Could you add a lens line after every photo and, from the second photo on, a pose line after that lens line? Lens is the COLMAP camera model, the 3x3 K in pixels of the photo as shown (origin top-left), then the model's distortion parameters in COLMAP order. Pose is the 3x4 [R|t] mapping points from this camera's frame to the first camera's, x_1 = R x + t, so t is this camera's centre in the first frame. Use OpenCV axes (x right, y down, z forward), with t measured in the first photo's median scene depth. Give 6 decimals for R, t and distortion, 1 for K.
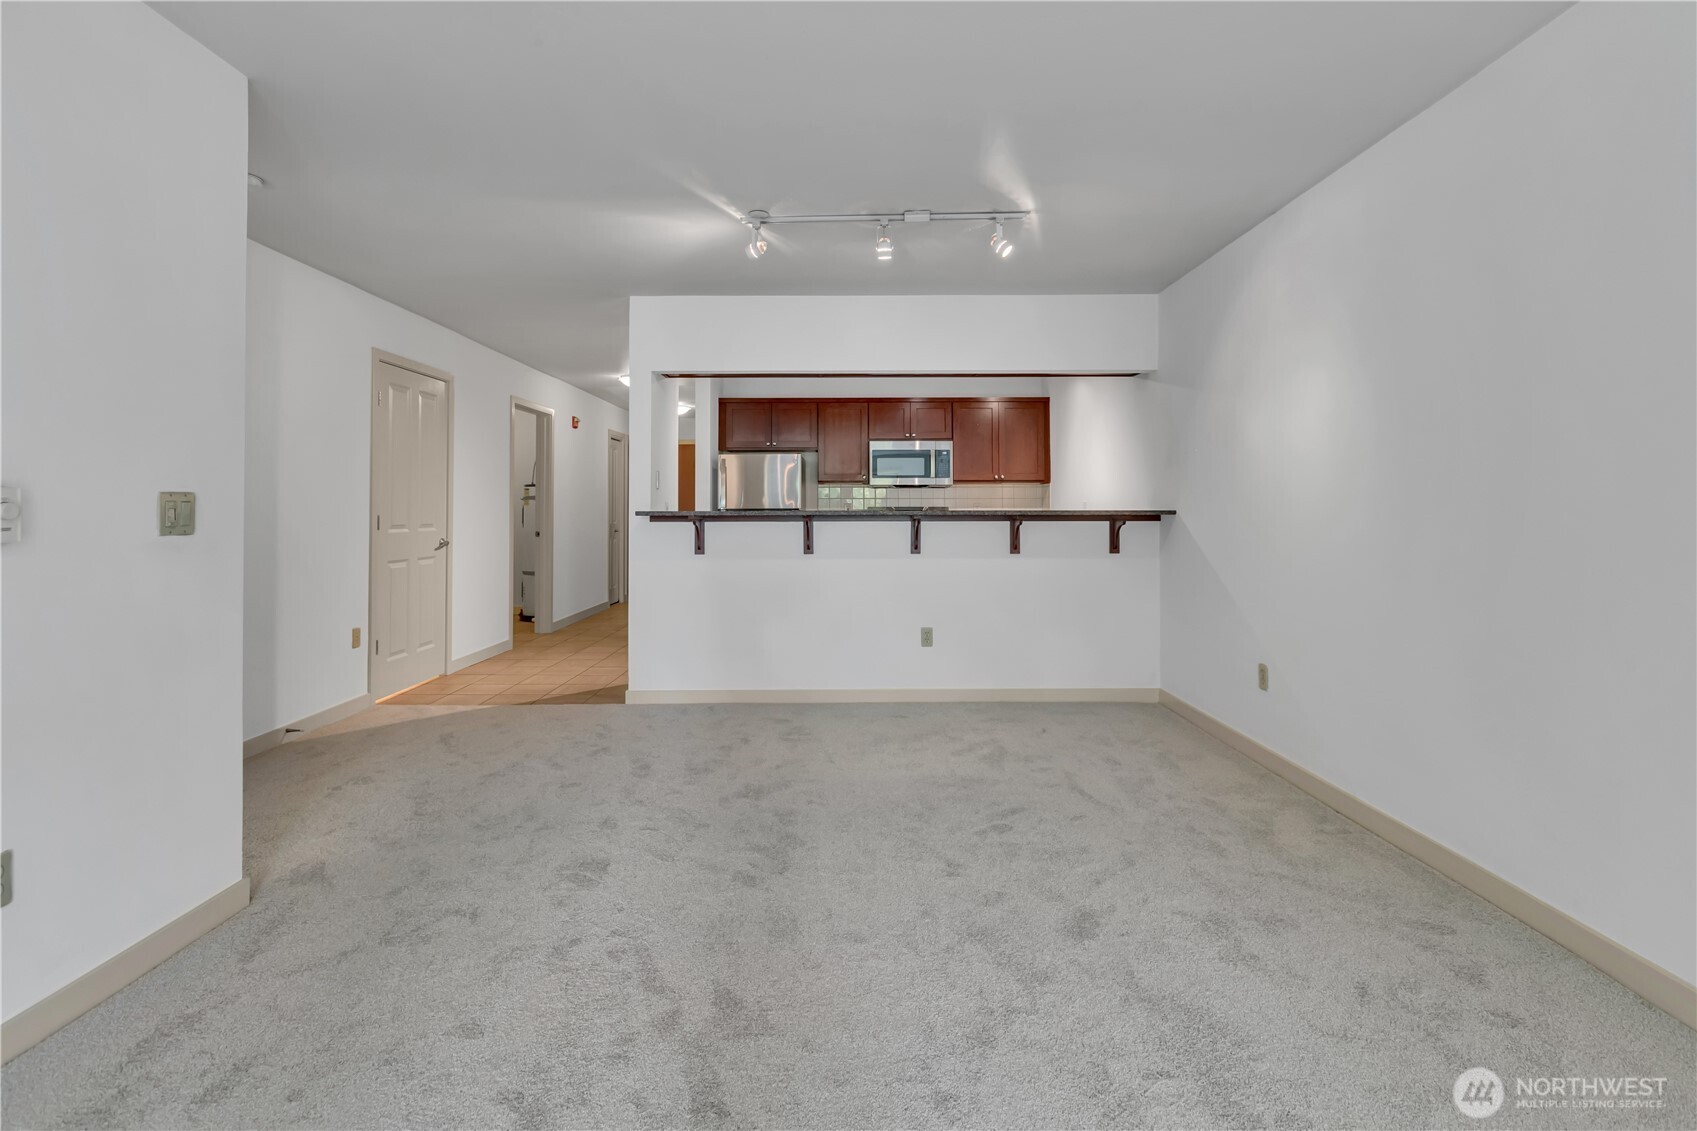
lens RADIAL K [[814.9, 0, 848.4], [0, 814.9, 496.0], [0, 0, 1]] dist [0.000226, -0.000036]
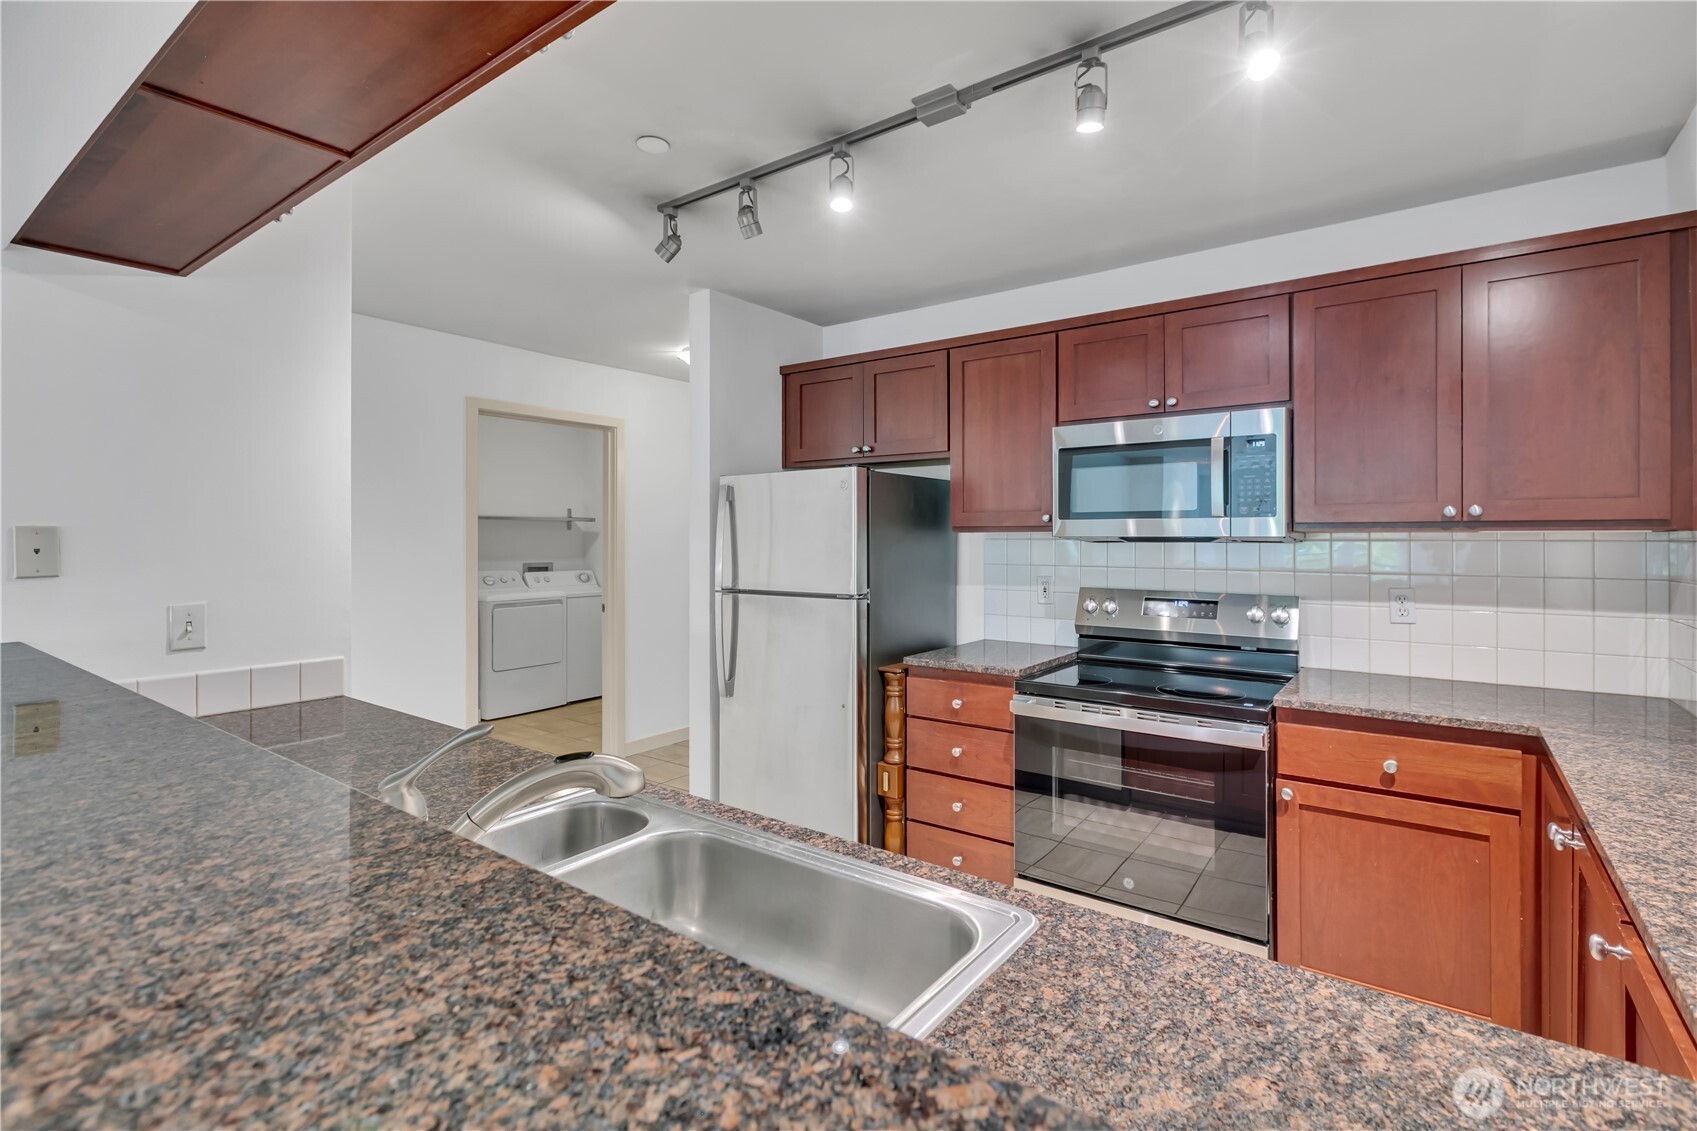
lens RADIAL K [[786.6, 0, 881.6], [0, 786.6, 520.3], [0, 0, 1]] dist [-0.002825, -0.000542]
pose [[0.823405, -0.009368, -0.567377, 0.183122], [0.011433, 0.999935, 0.000082, -0.023860], [0.567339, -0.006555, 0.823458, 0.670047]]
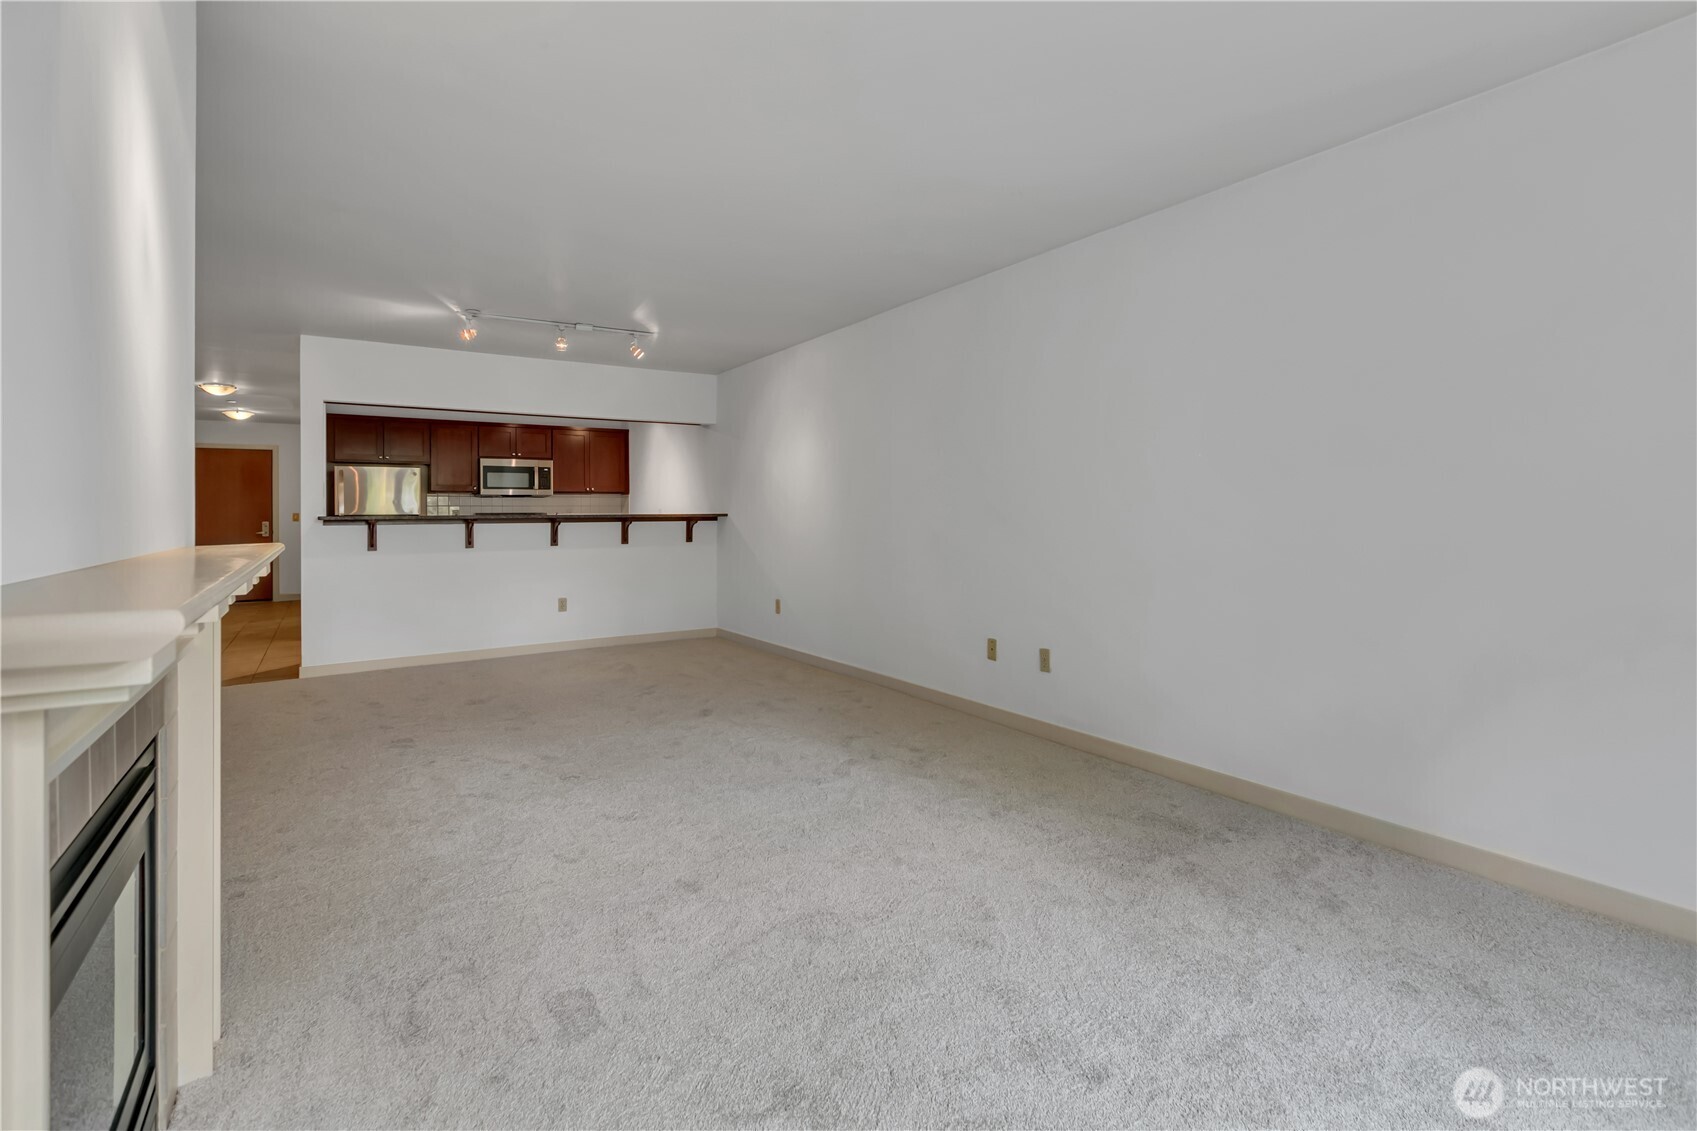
lens RADIAL K [[786.6, 0, 881.6], [0, 786.6, 520.3], [0, 0, 1]] dist [-0.002825, -0.000542]
pose [[0.809943, -0.008564, 0.586446, -0.184434], [-0.004236, 0.999782, 0.020449, -0.001944], [-0.586494, -0.019047, 0.809730, -0.306679]]
